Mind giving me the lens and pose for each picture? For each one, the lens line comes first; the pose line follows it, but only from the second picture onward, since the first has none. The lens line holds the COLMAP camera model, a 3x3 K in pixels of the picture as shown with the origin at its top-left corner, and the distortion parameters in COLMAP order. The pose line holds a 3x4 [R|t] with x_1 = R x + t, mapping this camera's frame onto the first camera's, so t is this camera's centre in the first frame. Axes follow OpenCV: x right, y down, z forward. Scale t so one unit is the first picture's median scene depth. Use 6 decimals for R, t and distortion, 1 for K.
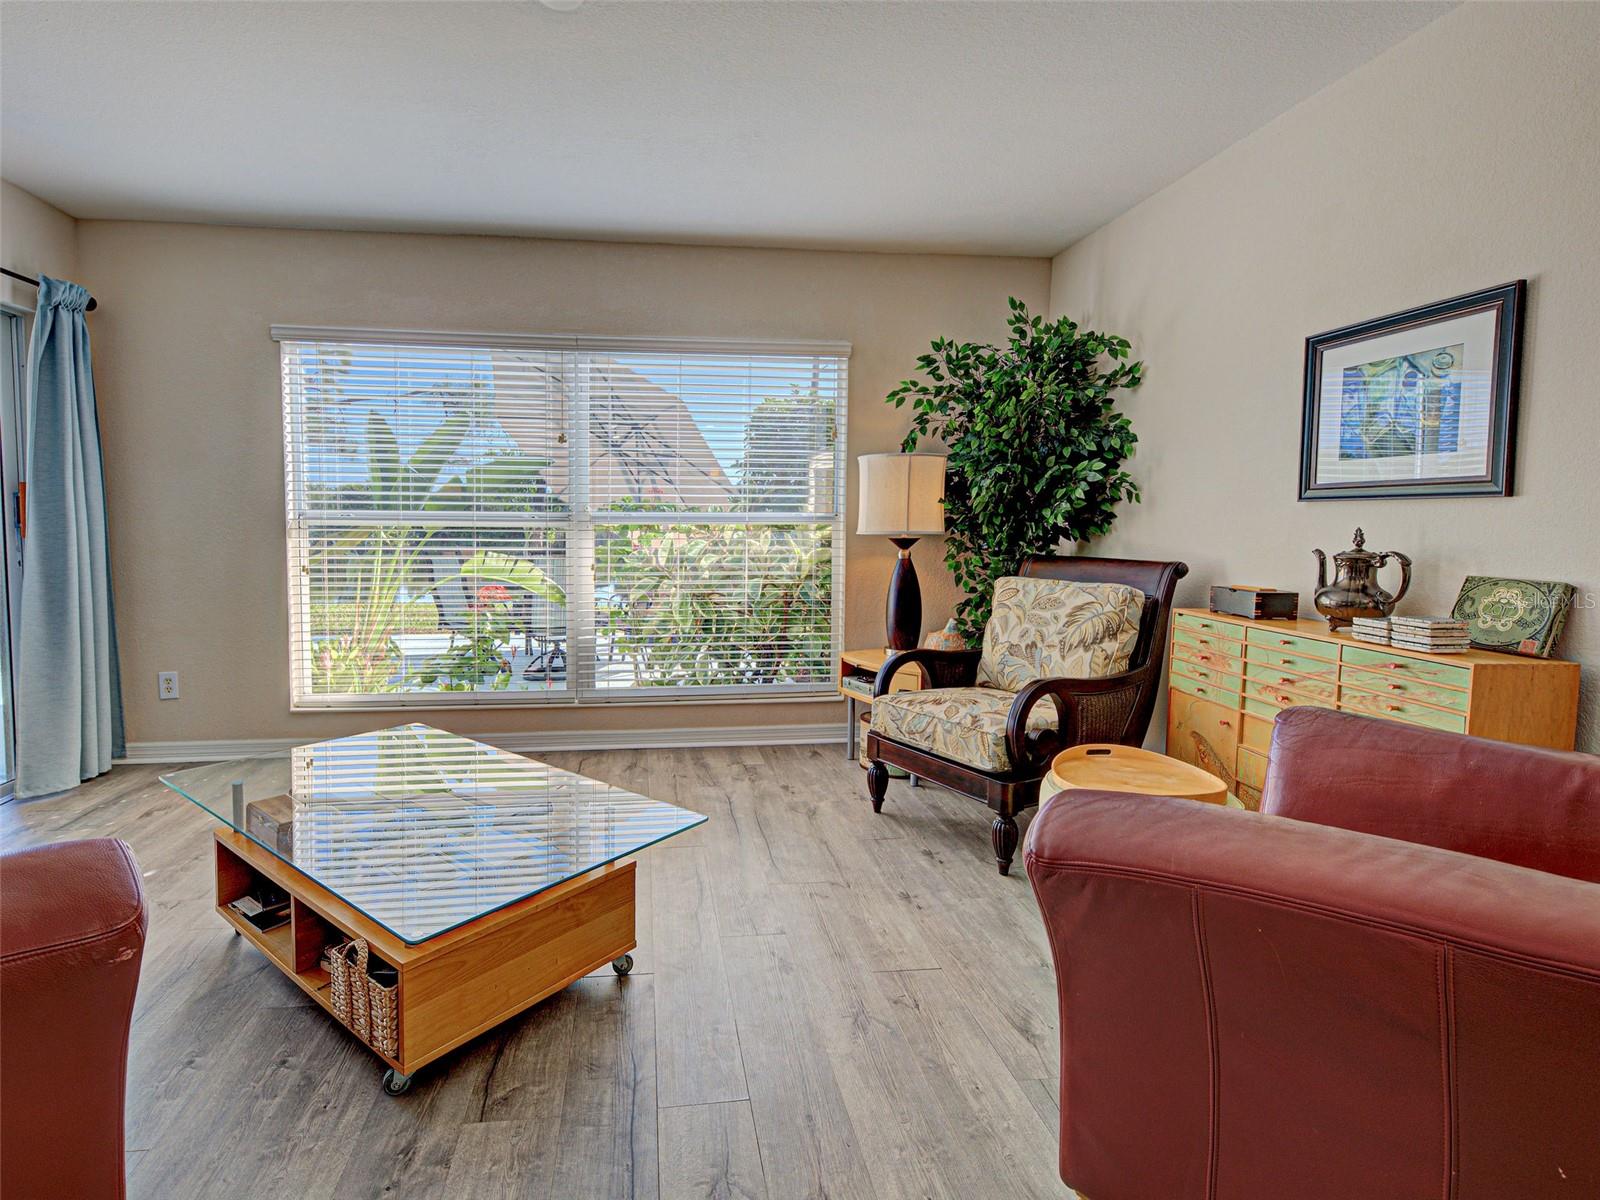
lens RADIAL K [[791.7, 0, 722.7], [0, 791.7, 582.7], [0, 0, 1]] dist [0.002525, 0.001050]
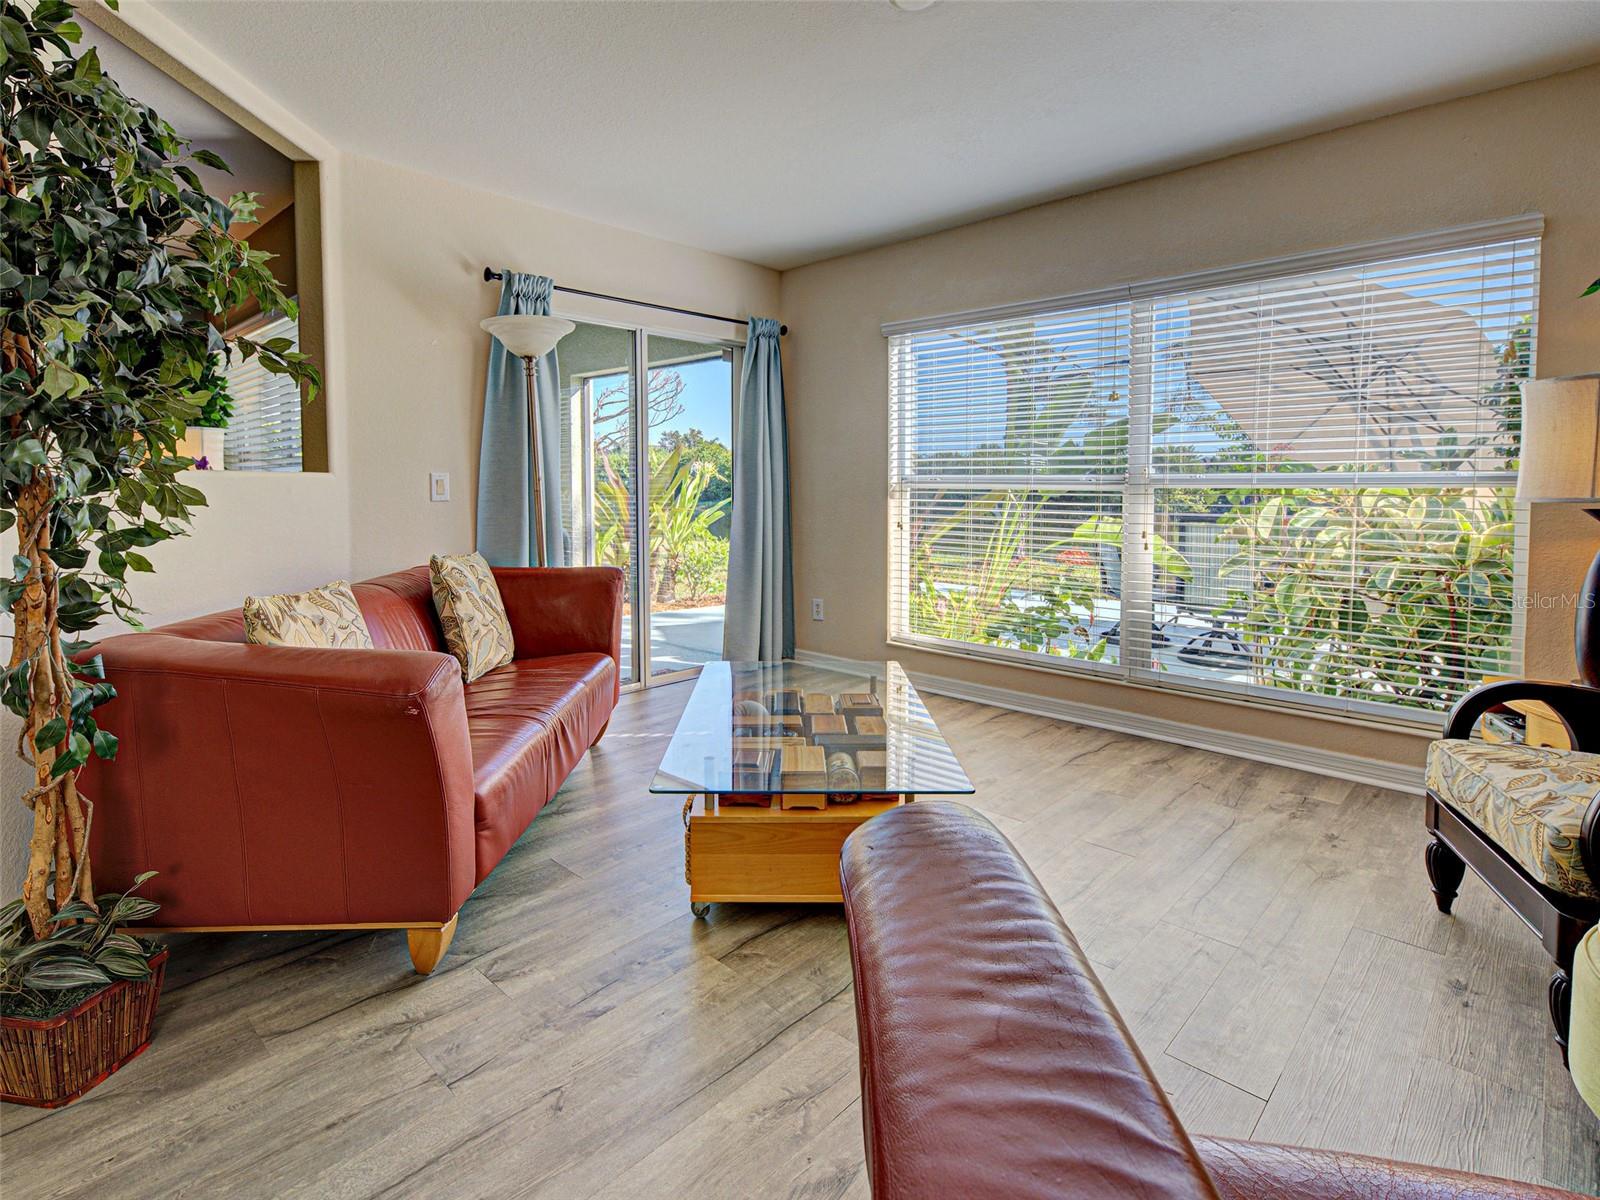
lens RADIAL K [[805.5, 0, 795.6], [0, 805.5, 536.3], [0, 0, 1]] dist [0.001641, 0.000605]
pose [[0.647321, 0.046205, -0.760816, 0.300348], [-0.059216, 0.998193, 0.010239, -0.003549], [0.759914, 0.038425, 0.648887, 0.102268]]
